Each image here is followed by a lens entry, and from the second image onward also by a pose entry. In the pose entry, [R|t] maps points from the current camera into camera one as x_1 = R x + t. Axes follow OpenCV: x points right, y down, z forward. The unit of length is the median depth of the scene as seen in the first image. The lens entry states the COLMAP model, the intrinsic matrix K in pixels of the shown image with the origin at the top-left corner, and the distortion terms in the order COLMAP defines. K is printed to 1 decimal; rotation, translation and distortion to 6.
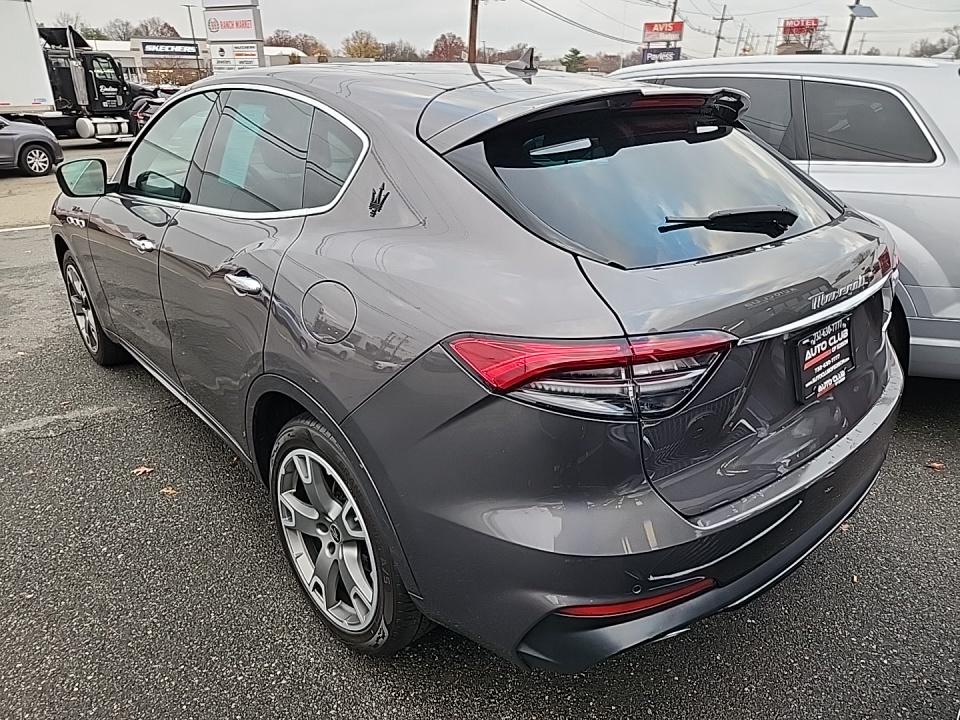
lens RADIAL K [[639.6, 0, 479.0], [0, 639.6, 362.4], [0, 0, 1]] dist [0.034742, -0.015476]
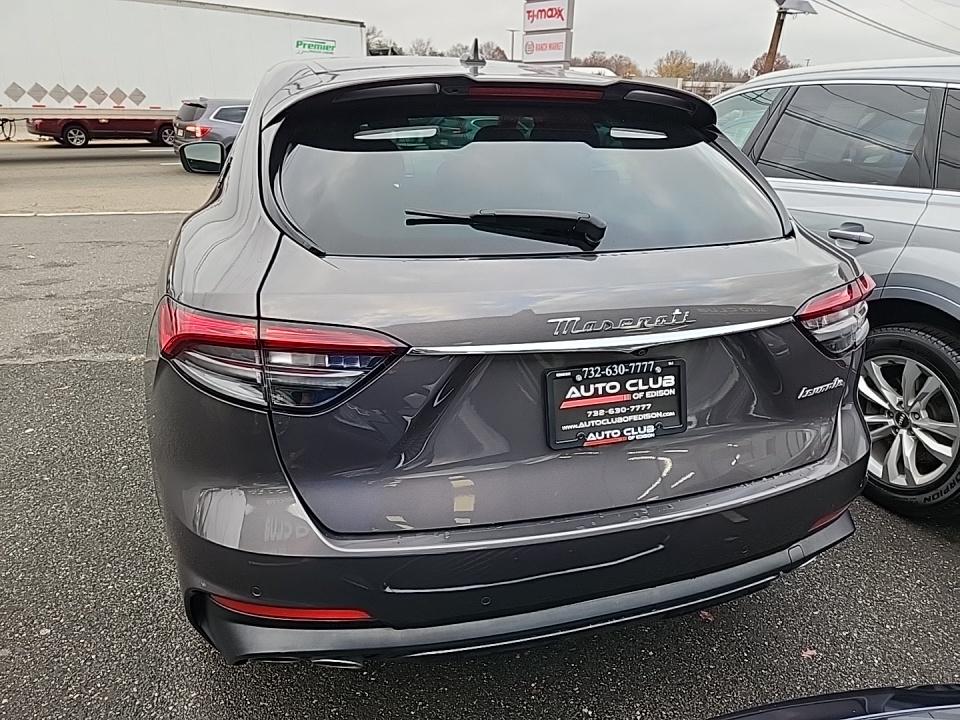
lens RADIAL K [[639.6, 0, 482.1], [0, 639.6, 355.6], [0, 0, 1]] dist [0.034742, -0.015476]
pose [[0.914264, 0.171092, -0.367217, 0.659360], [-0.183218, 0.983071, 0.001869, -0.035969], [0.361320, 0.065572, 0.930133, 0.180098]]
